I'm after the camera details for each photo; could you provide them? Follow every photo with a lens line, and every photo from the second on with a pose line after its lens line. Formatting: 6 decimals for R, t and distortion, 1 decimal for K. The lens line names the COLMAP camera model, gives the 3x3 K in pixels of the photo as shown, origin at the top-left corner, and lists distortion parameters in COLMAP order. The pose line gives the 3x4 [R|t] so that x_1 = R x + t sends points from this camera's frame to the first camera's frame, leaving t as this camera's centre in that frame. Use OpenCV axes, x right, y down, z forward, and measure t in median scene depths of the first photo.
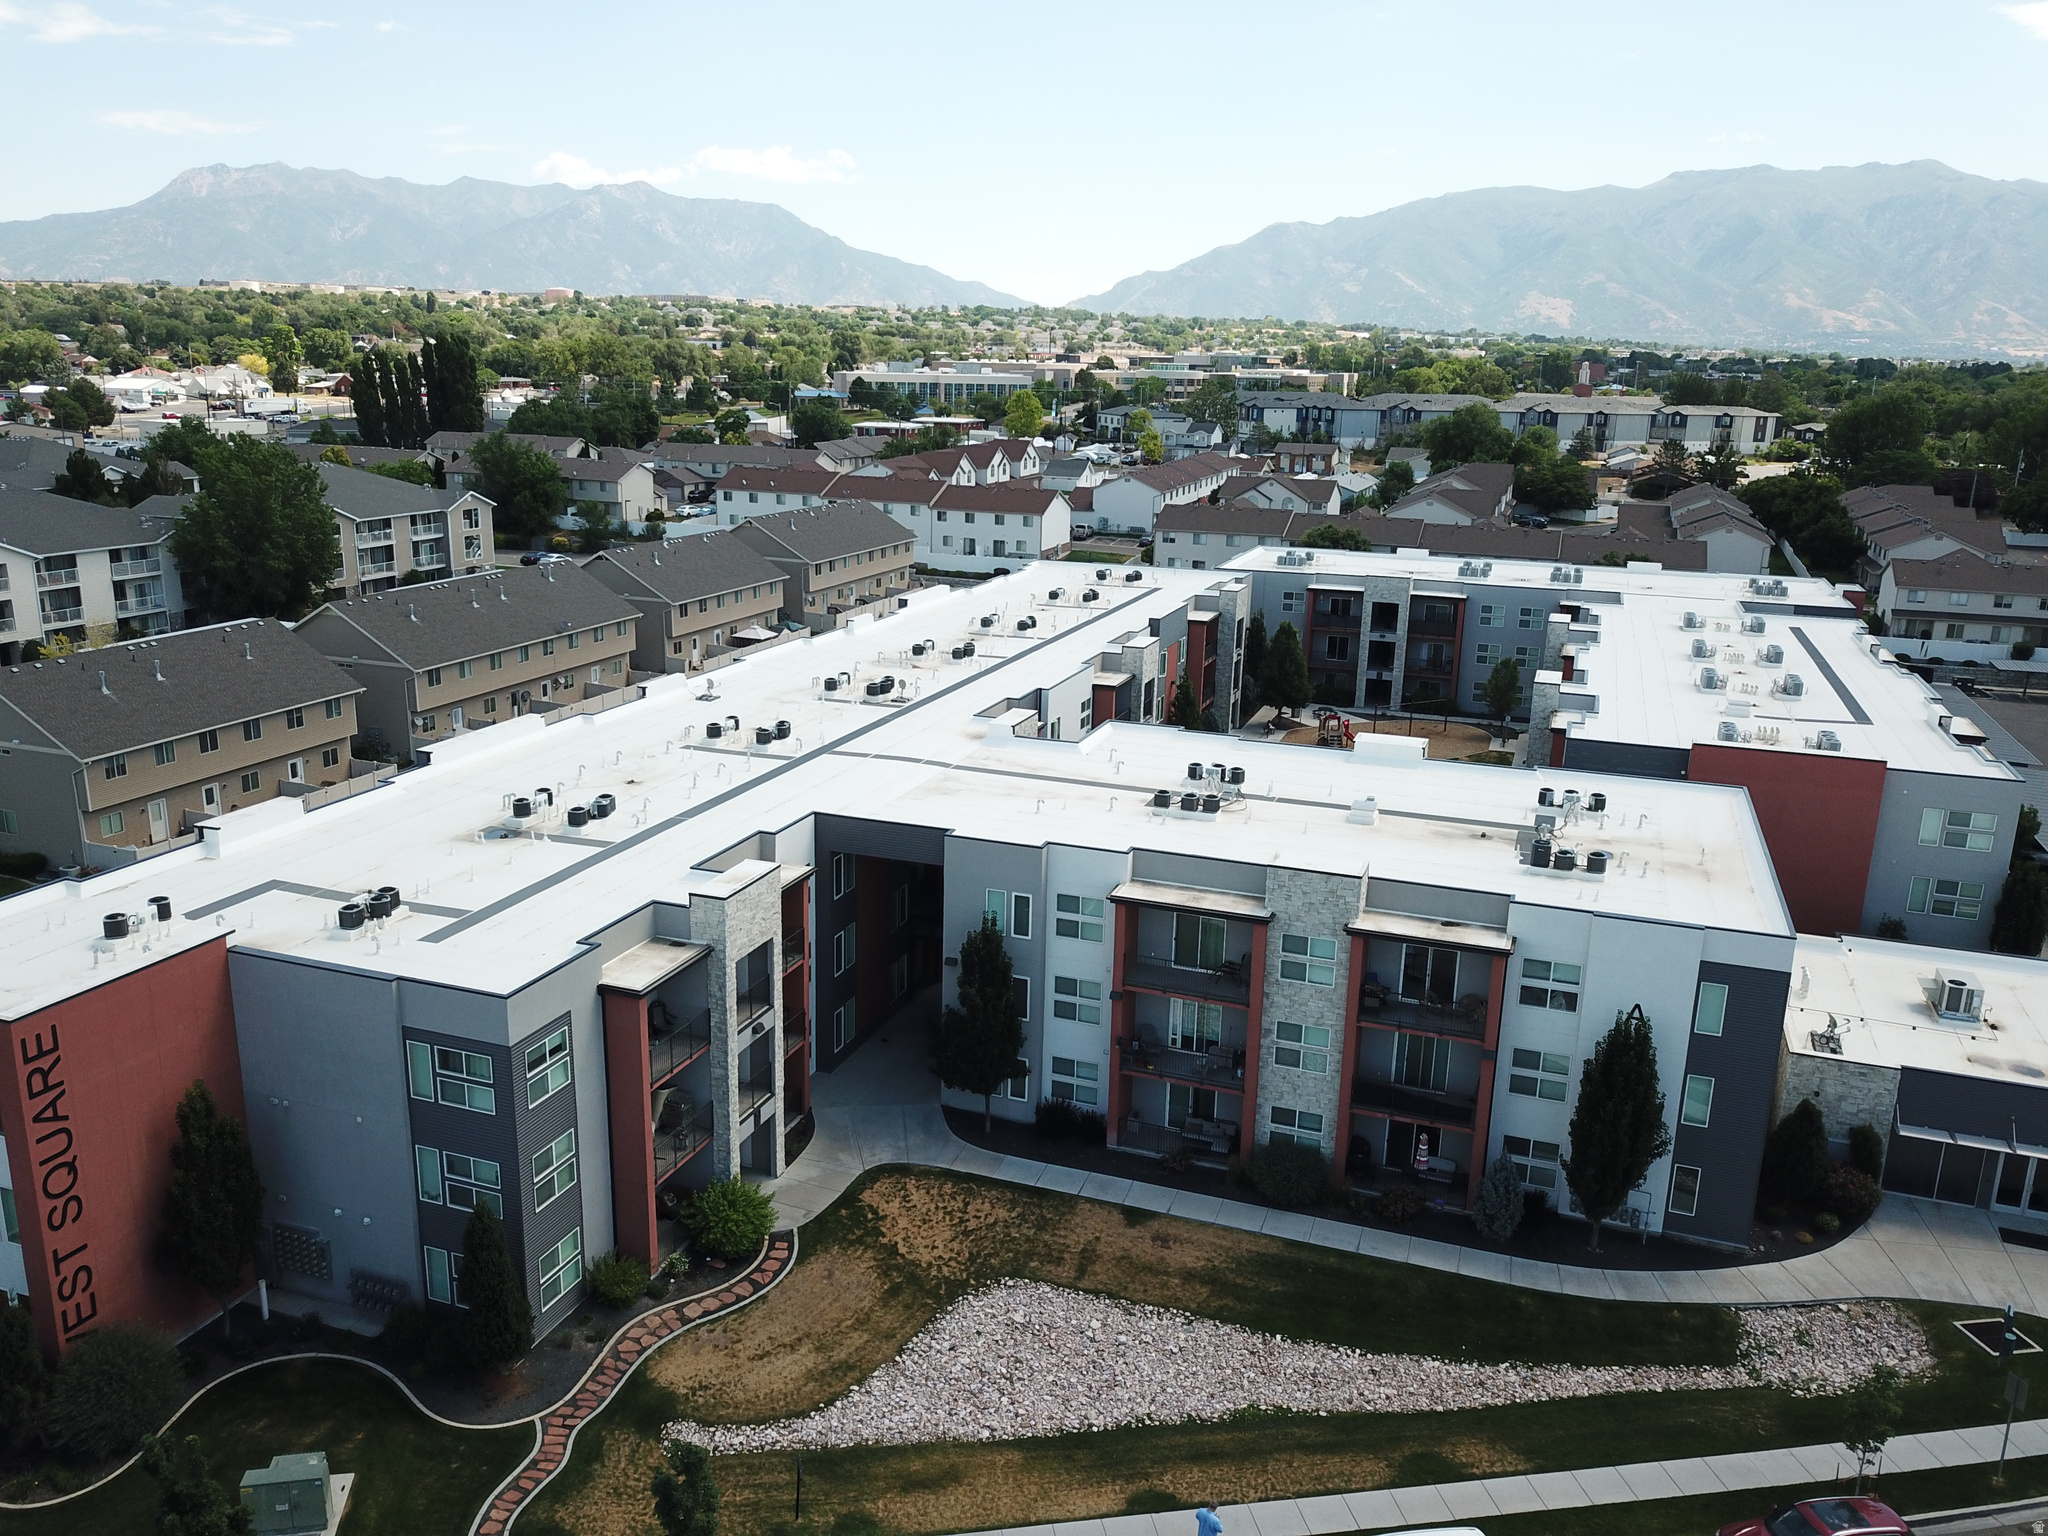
lens RADIAL K [[1568.4, 0, 995.7], [0, 1568.4, 763.2], [0, 0, 1]] dist [-0.004943, -0.001887]
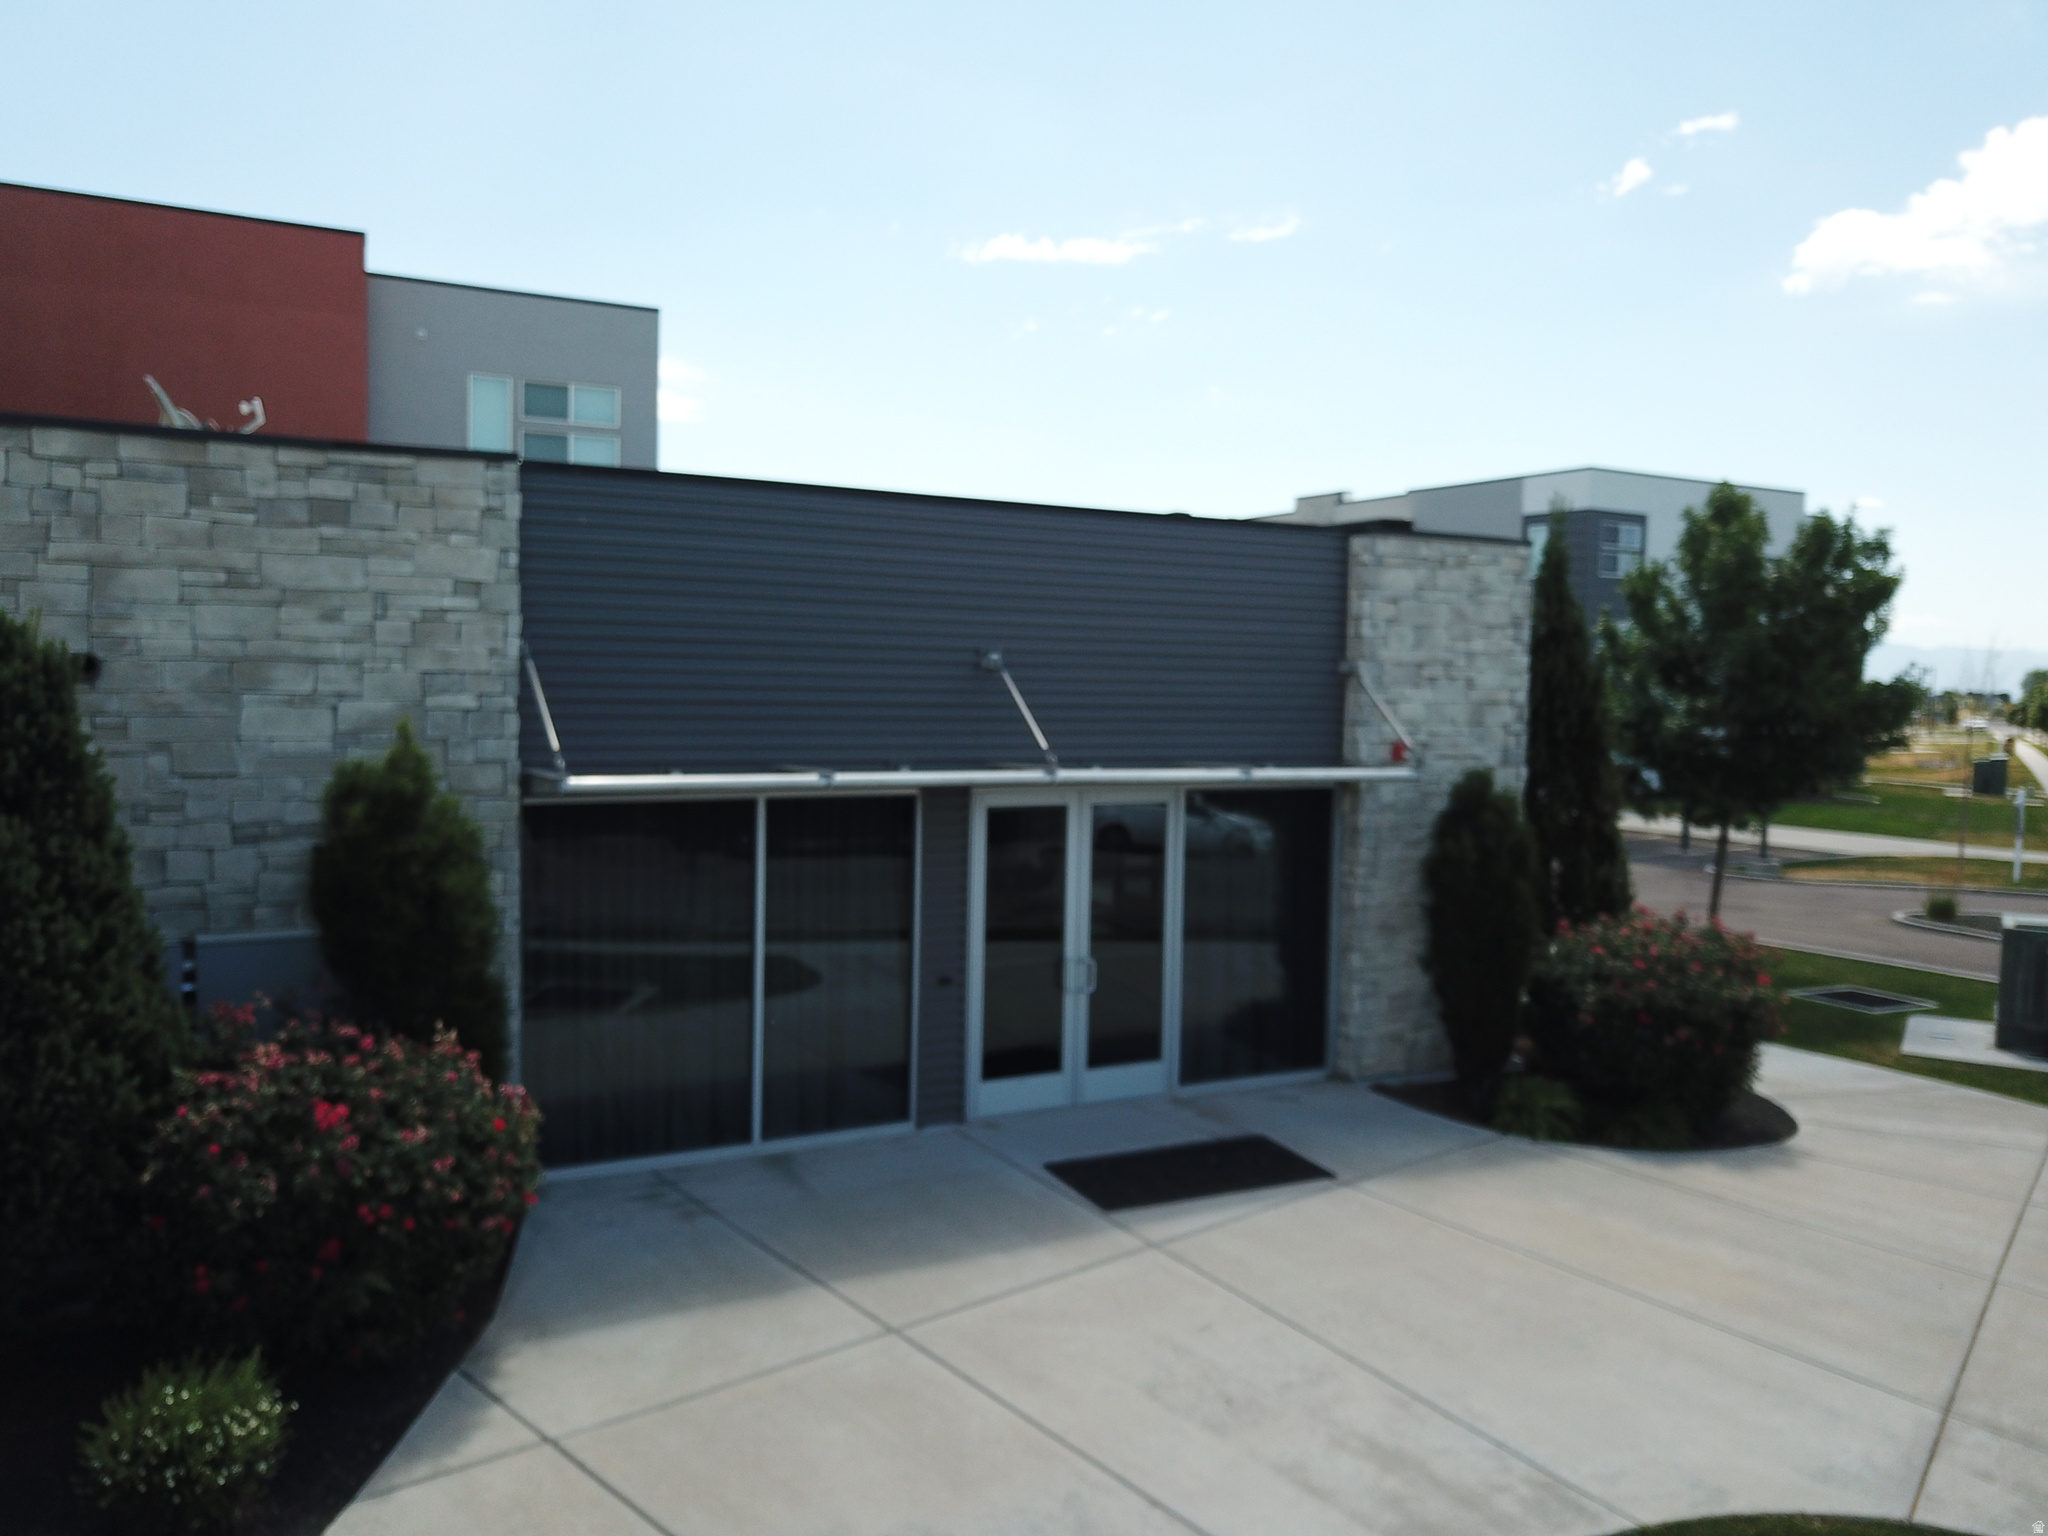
lens RADIAL K [[1568.4, 0, 995.7], [0, 1568.4, 763.2], [0, 0, 1]] dist [-0.004943, -0.001887]
pose [[0.651333, -0.049244, 0.757193, 0.470496], [0.189505, 0.976827, -0.099484, 0.259143], [-0.734747, 0.208289, 0.645571, 0.841593]]
